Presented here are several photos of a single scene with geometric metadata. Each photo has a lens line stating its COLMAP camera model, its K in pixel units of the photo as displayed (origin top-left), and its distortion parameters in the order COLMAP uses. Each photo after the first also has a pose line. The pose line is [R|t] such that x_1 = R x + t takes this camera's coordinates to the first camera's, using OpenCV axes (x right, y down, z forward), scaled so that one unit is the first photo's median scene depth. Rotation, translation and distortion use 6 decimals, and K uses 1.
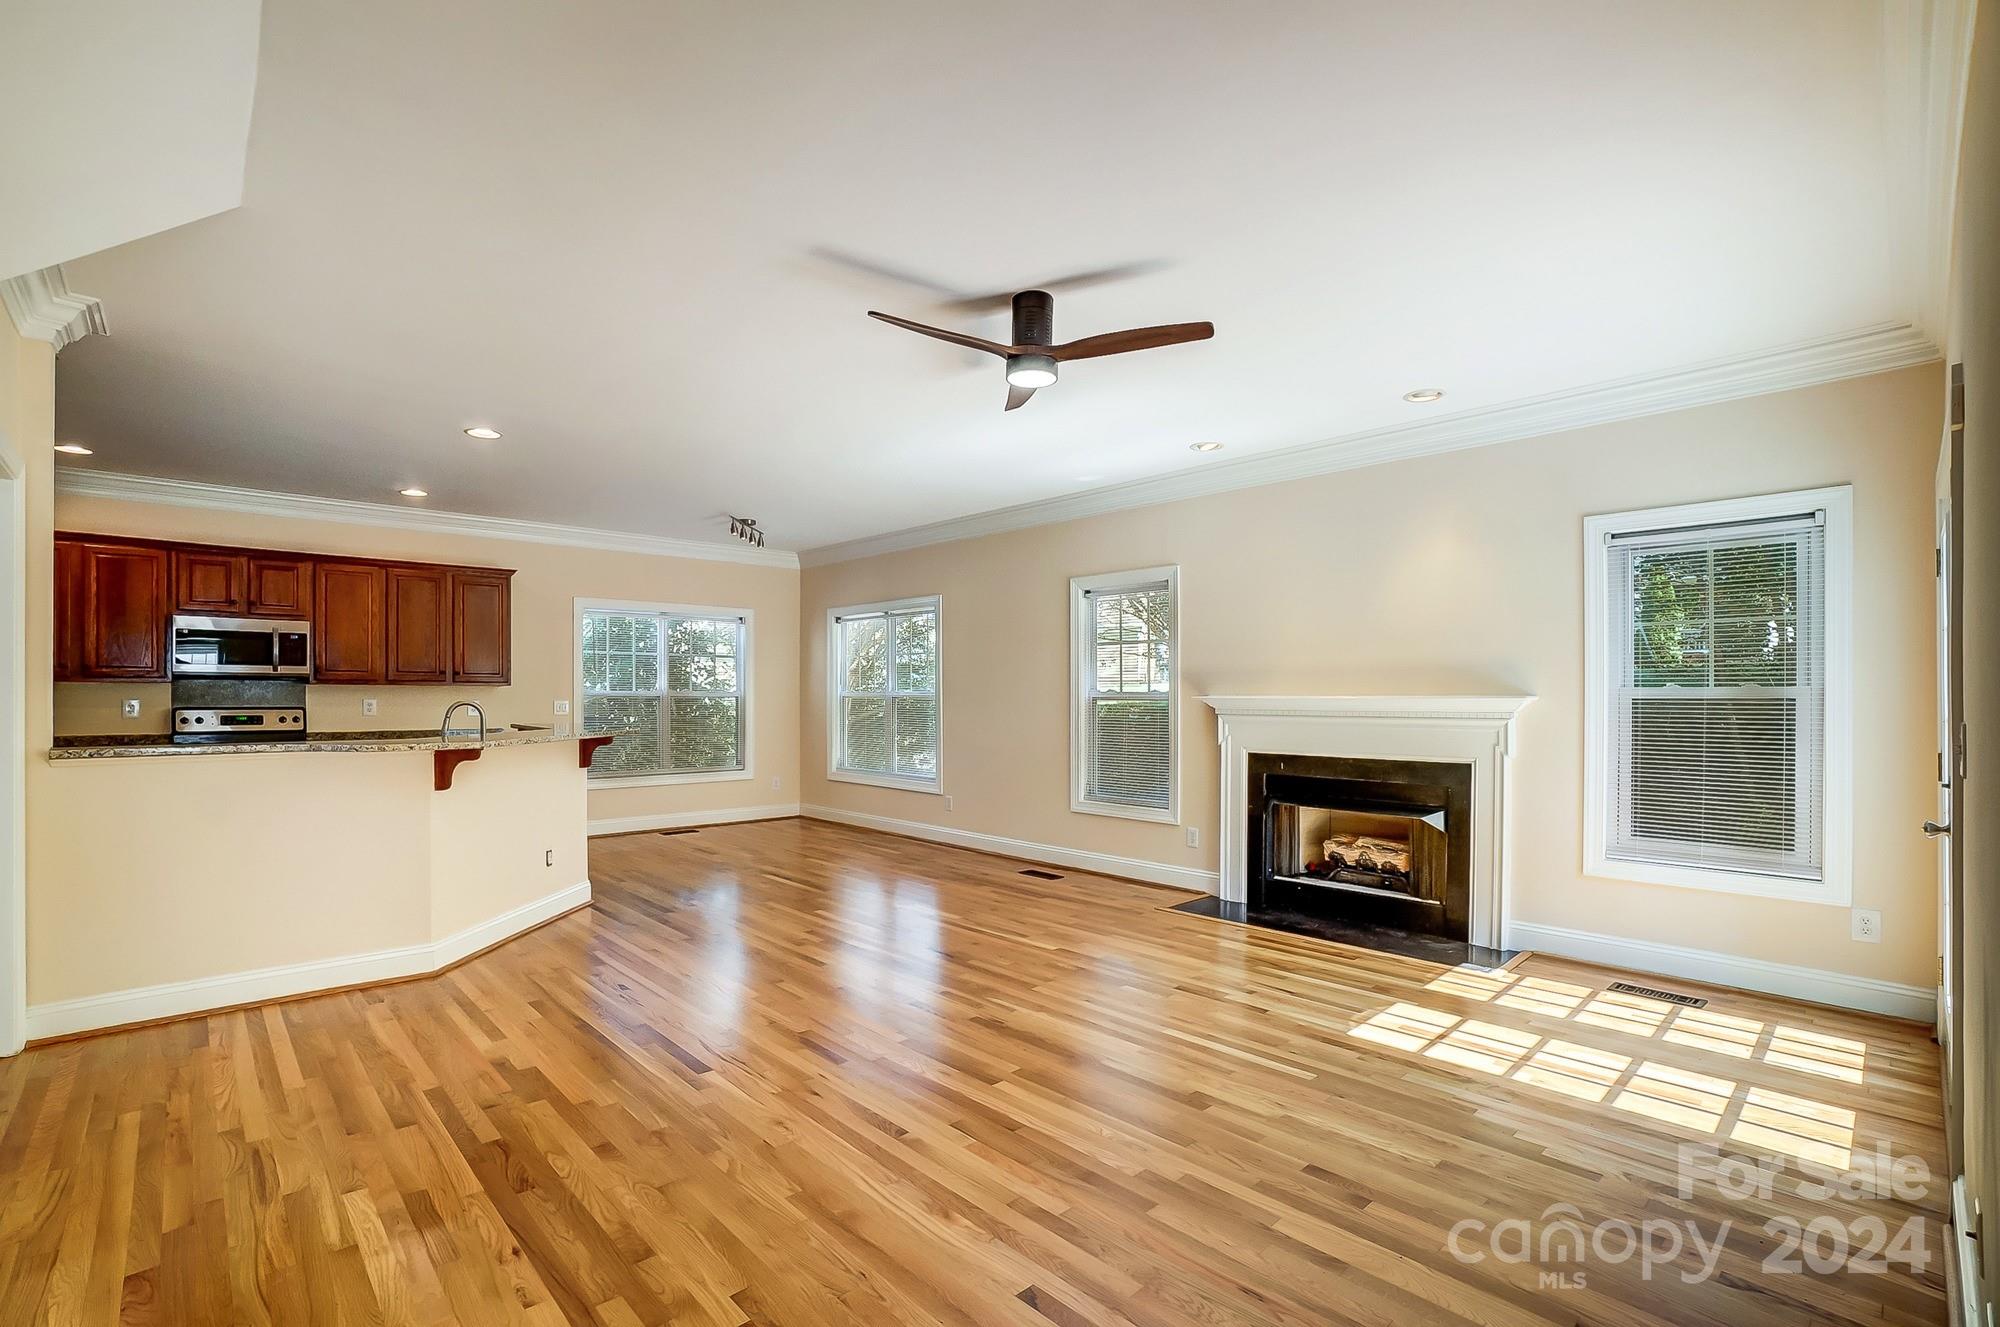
lens RADIAL K [[904.8, 0, 975.3], [0, 904.8, 686.0], [0, 0, 1]] dist [-0.062458, 0.024726]
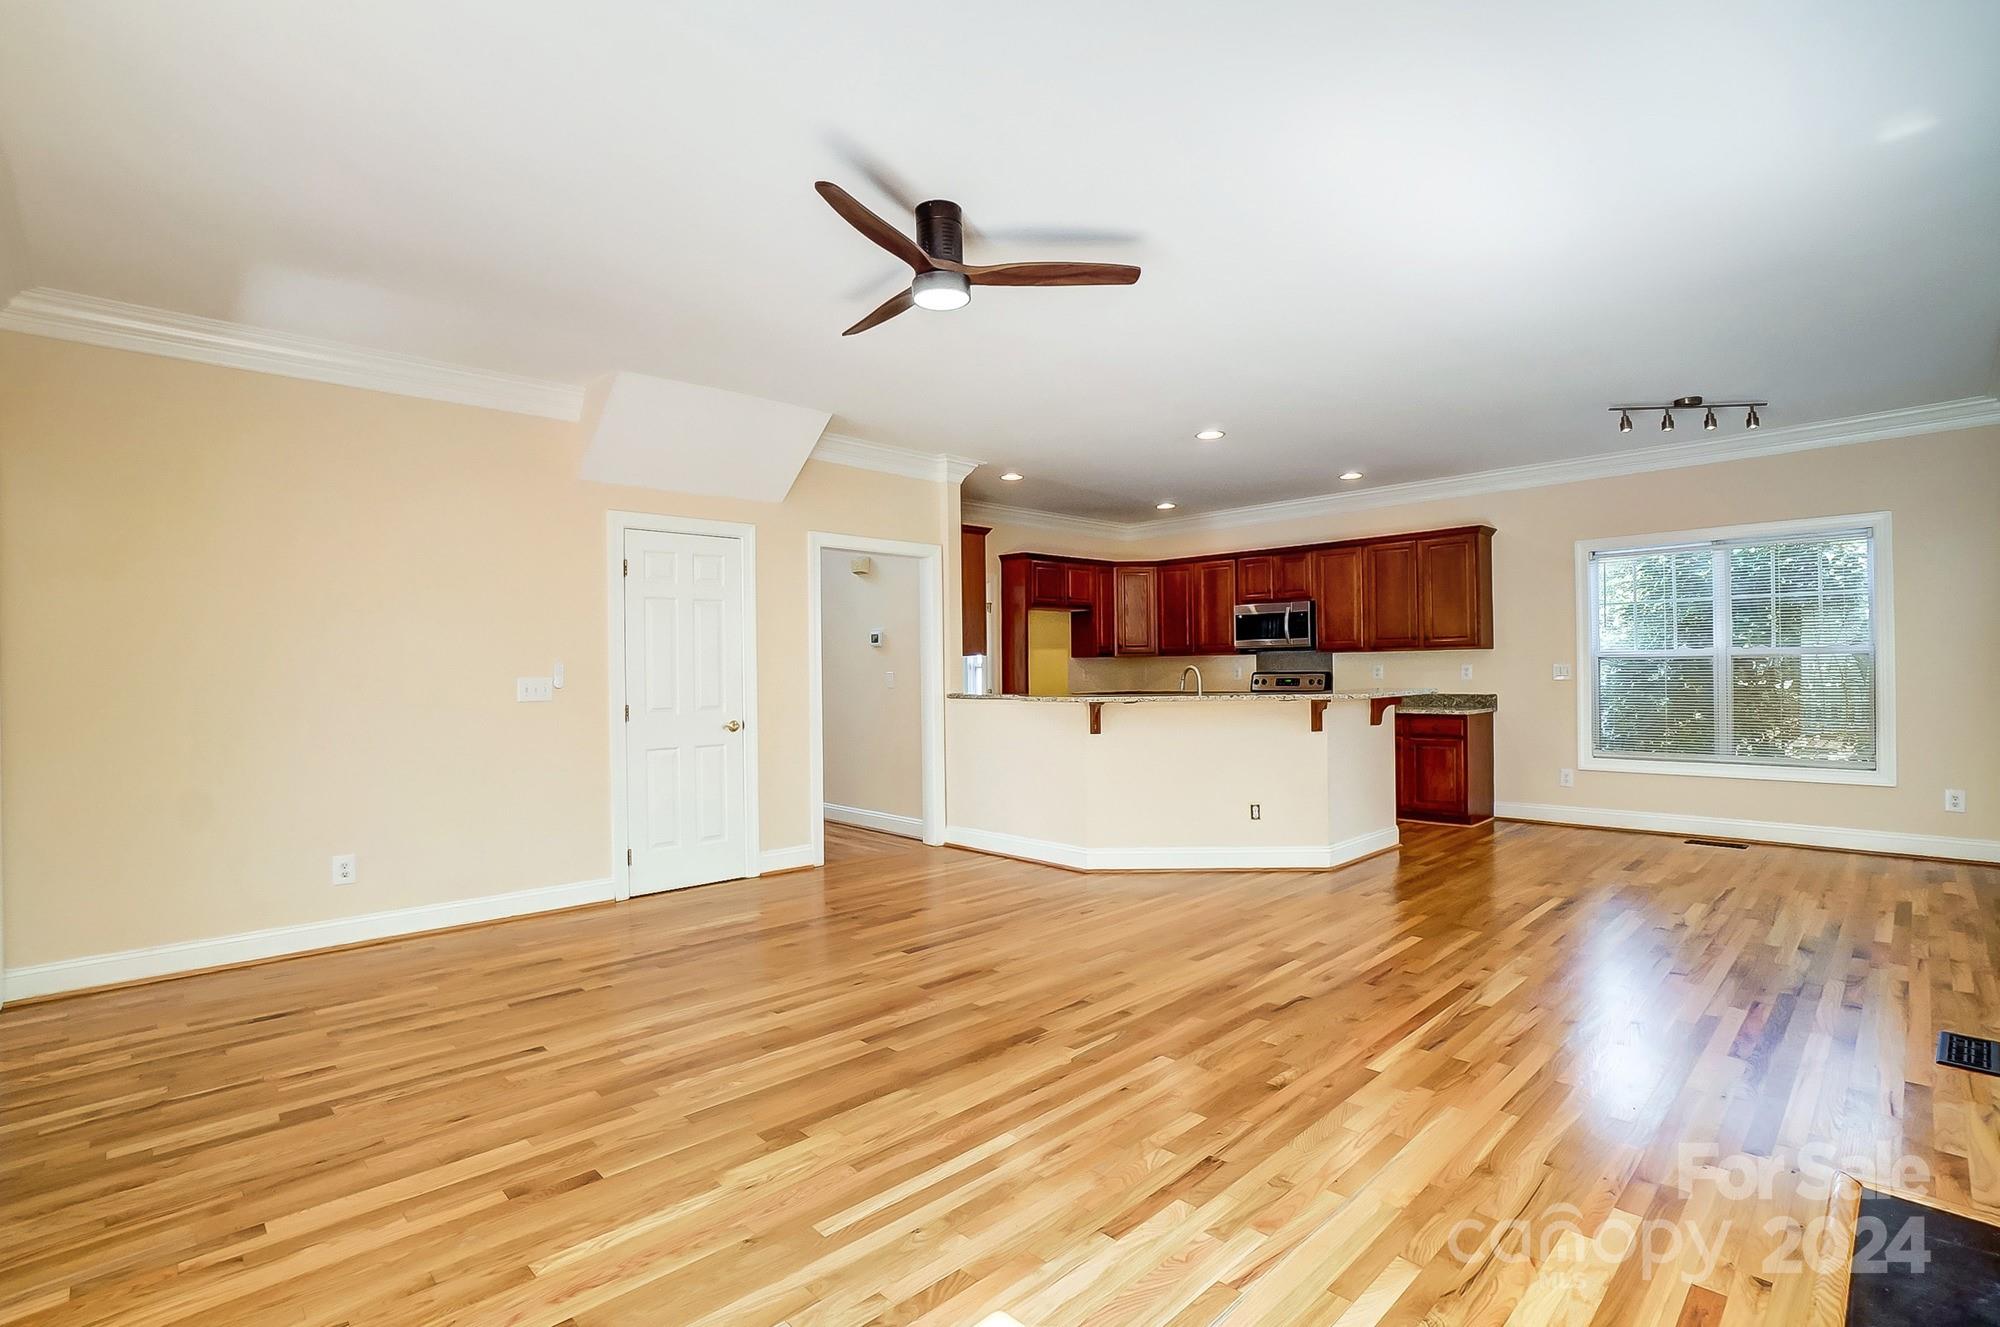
lens RADIAL K [[926.2, 0, 991.0], [0, 926.2, 667.2], [0, 0, 1]] dist [-0.070559, 0.024770]
pose [[0.021364, -0.006913, -0.999748, 0.603334], [0.023980, 0.999692, -0.006401, 0.018095], [0.999484, -0.023837, 0.021523, 0.643295]]
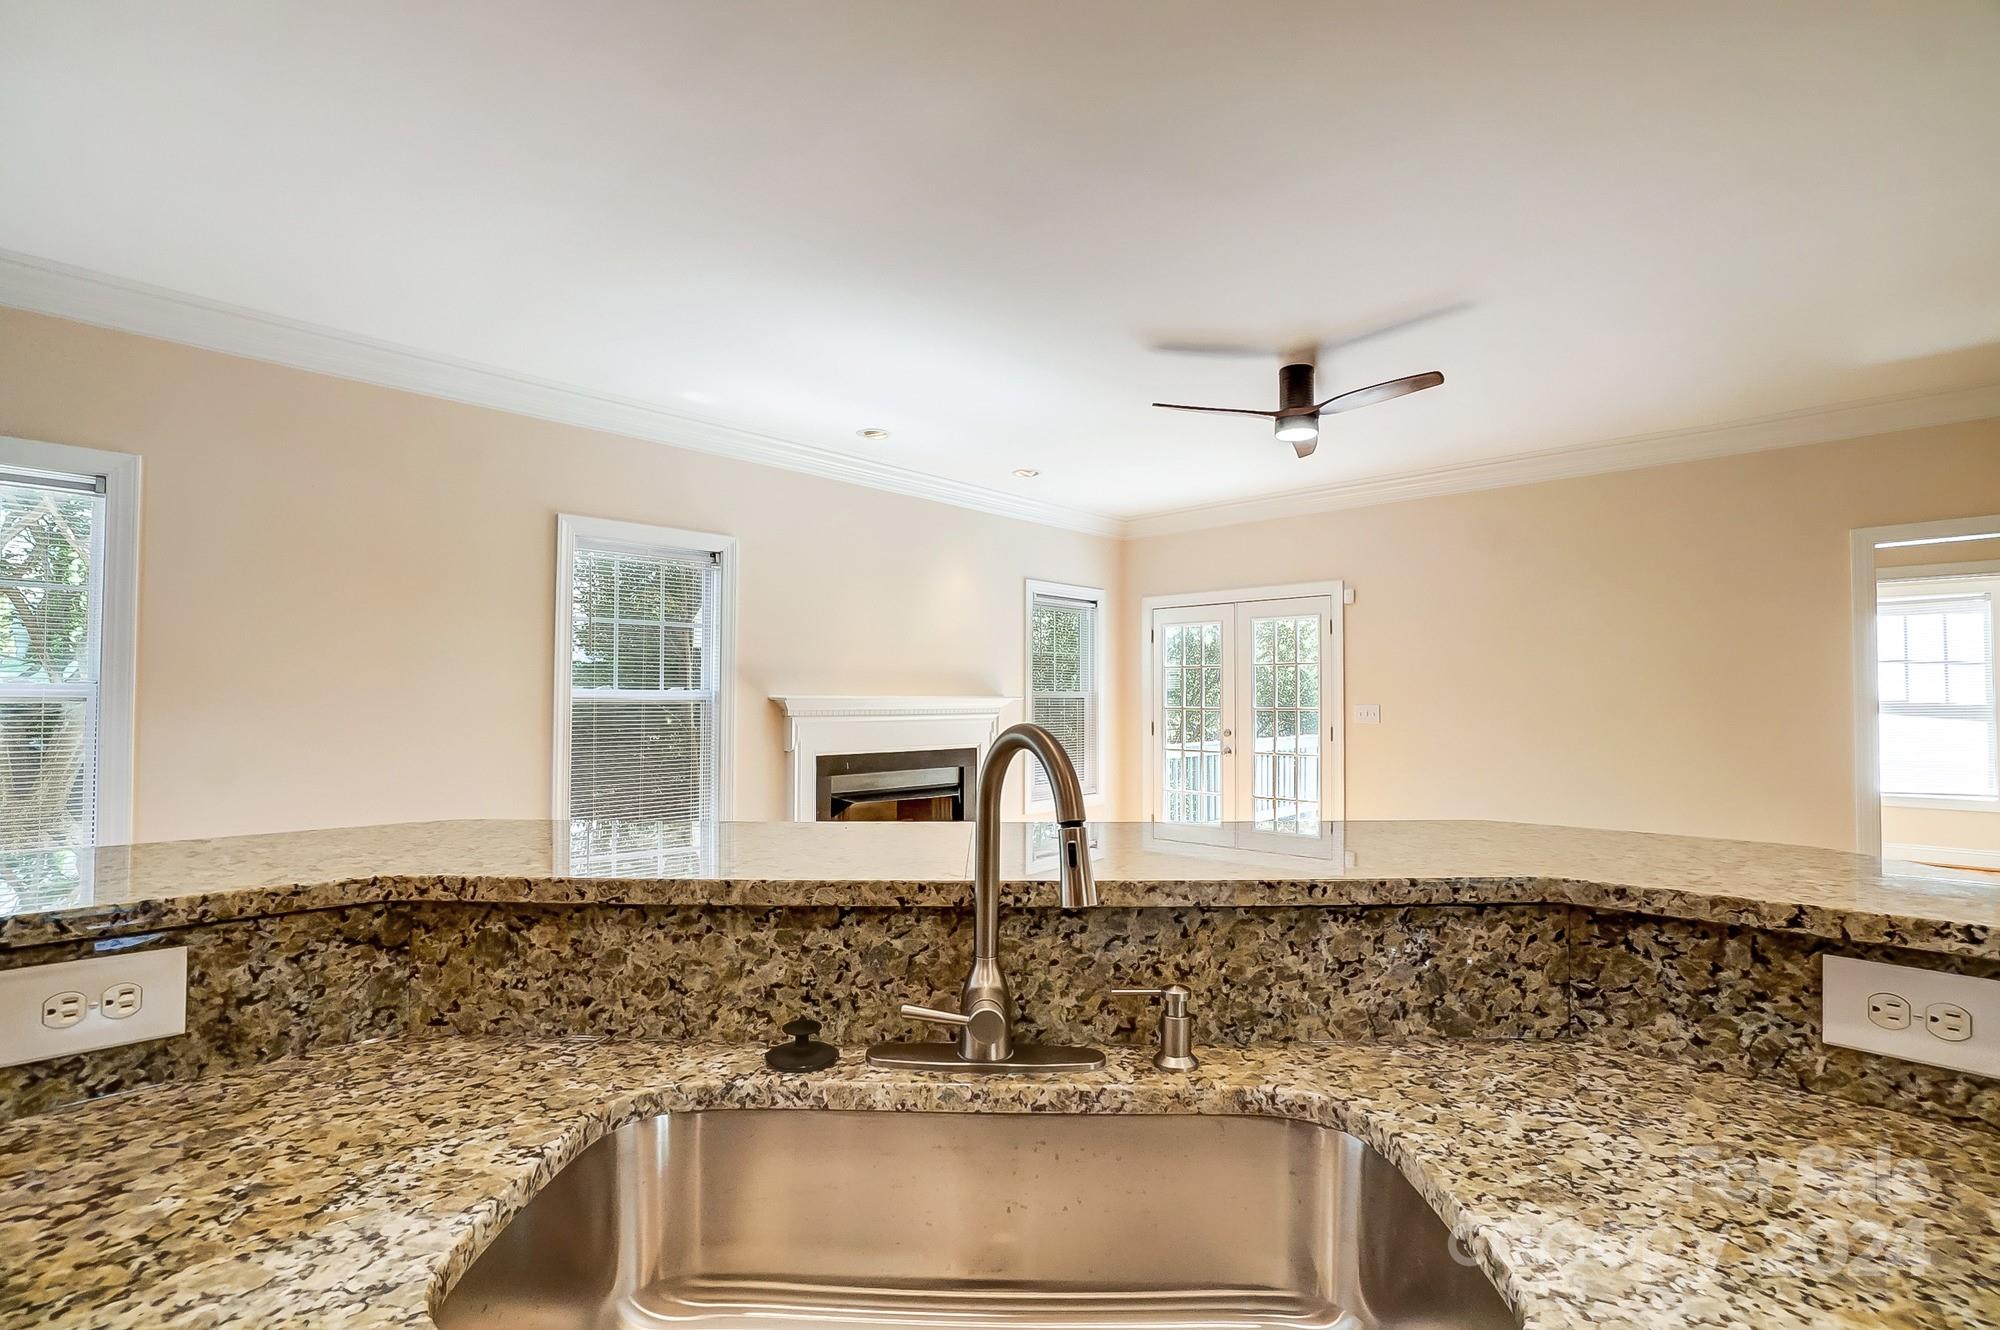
lens RADIAL K [[906.3, 0, 995.1], [0, 906.3, 680.8], [0, 0, 1]] dist [-0.066951, 0.023023]
pose [[-0.062053, 0.016091, 0.997943, -0.697442], [-0.012168, 0.999784, -0.016878, 0.009385], [-0.997999, -0.013191, -0.061844, 0.928829]]
